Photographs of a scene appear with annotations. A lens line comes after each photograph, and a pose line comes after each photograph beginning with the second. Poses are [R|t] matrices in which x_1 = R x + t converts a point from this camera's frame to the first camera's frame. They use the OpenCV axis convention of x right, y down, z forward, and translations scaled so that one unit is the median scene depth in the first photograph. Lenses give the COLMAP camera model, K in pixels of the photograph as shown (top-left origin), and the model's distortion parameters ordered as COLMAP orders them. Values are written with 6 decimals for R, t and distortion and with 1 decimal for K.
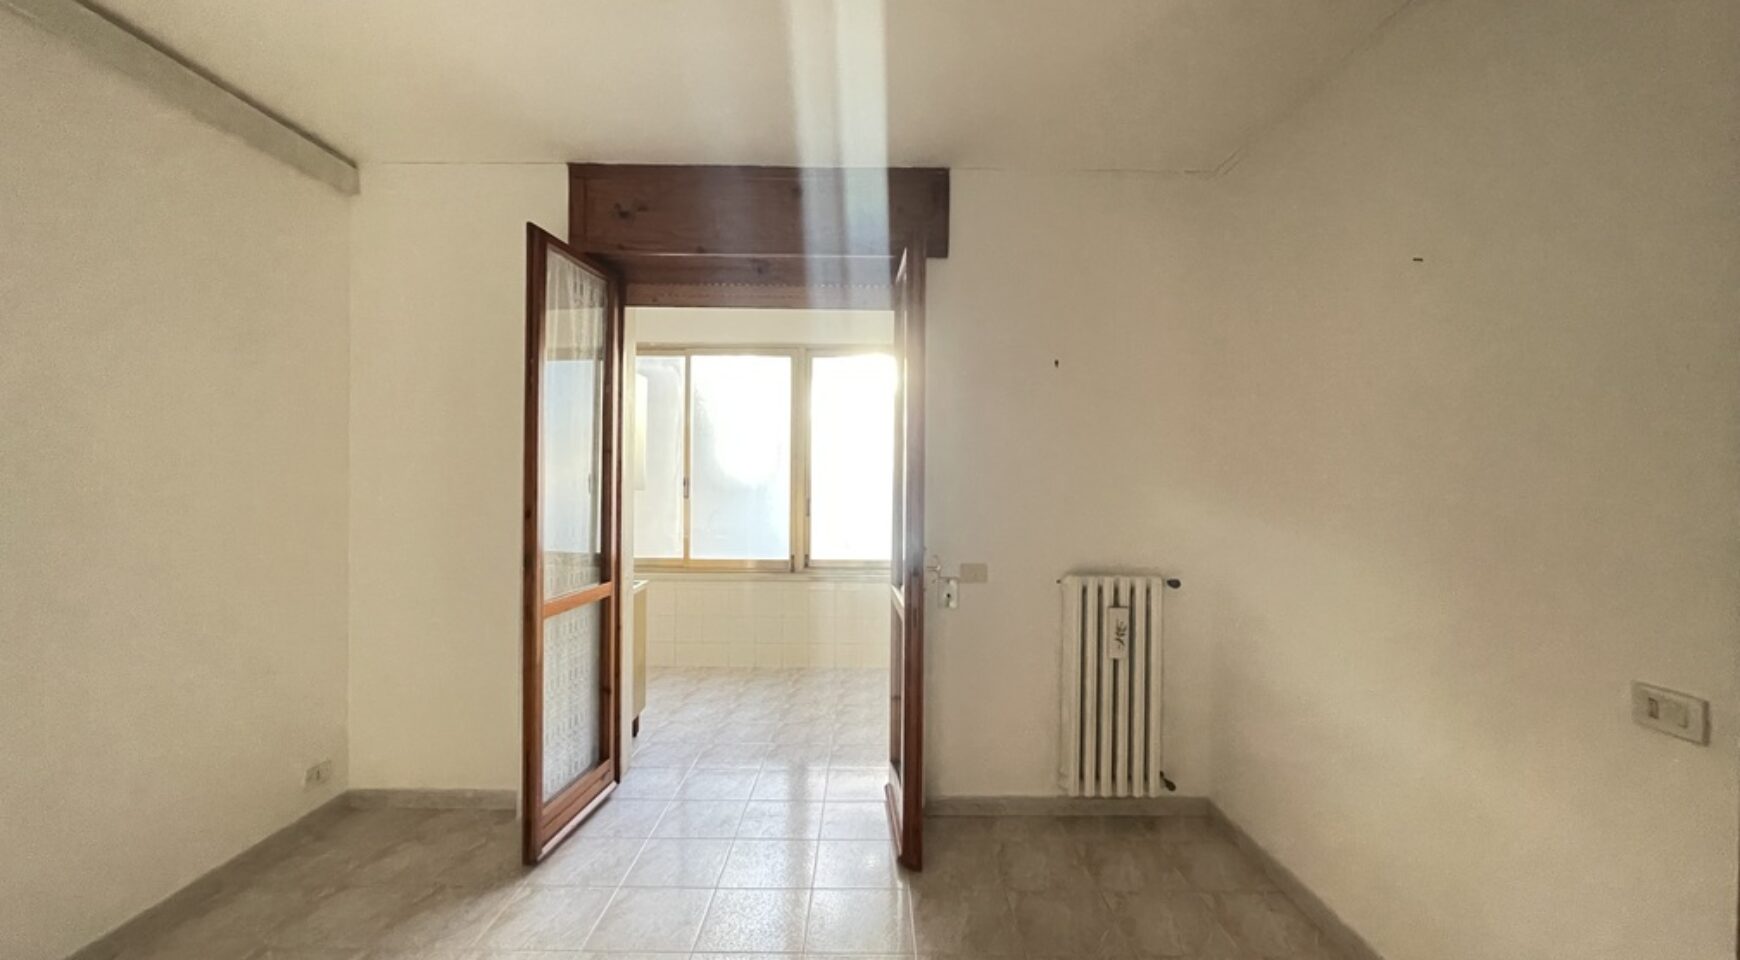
lens RADIAL K [[718.1, 0, 870.0], [0, 718.1, 480.0], [0, 0, 1]] dist [0.018736, 0.000224]
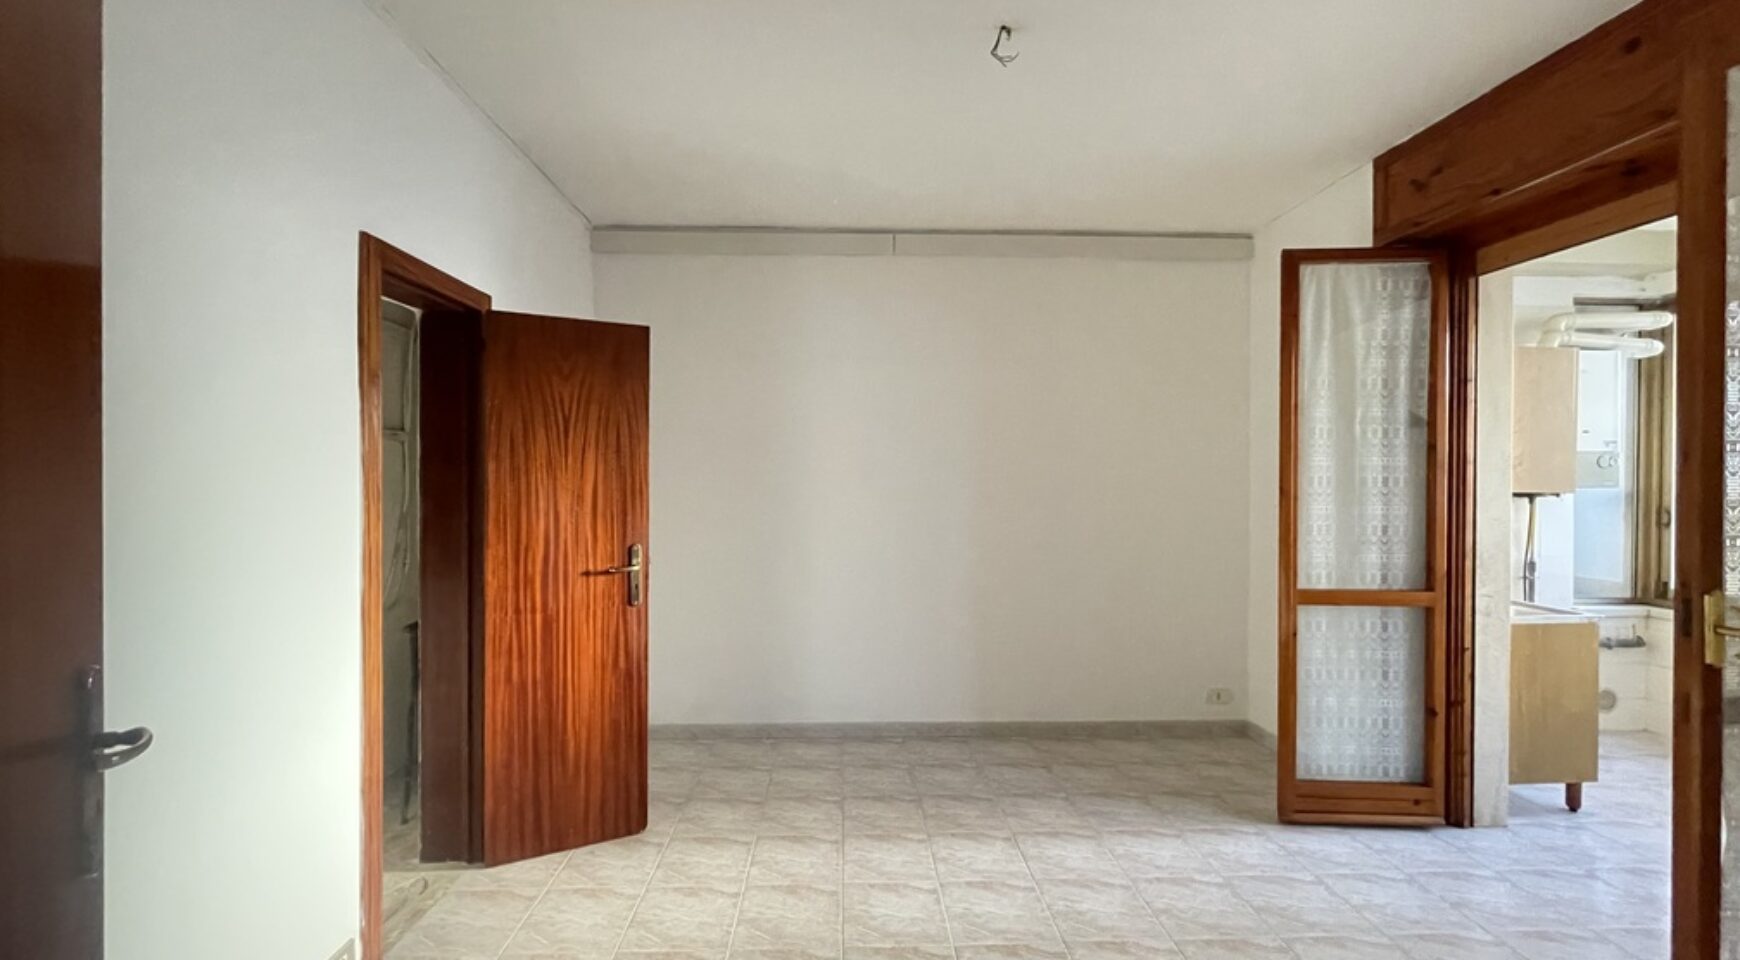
lens RADIAL K [[718.1, 0, 870.0], [0, 718.1, 480.0], [0, 0, 1]] dist [0.018736, 0.000224]
pose [[0.051848, -0.007823, -0.998624, 0.535974], [0.005469, 0.999957, -0.007549, 0.004285], [0.998640, -0.005070, 0.051888, 0.257854]]
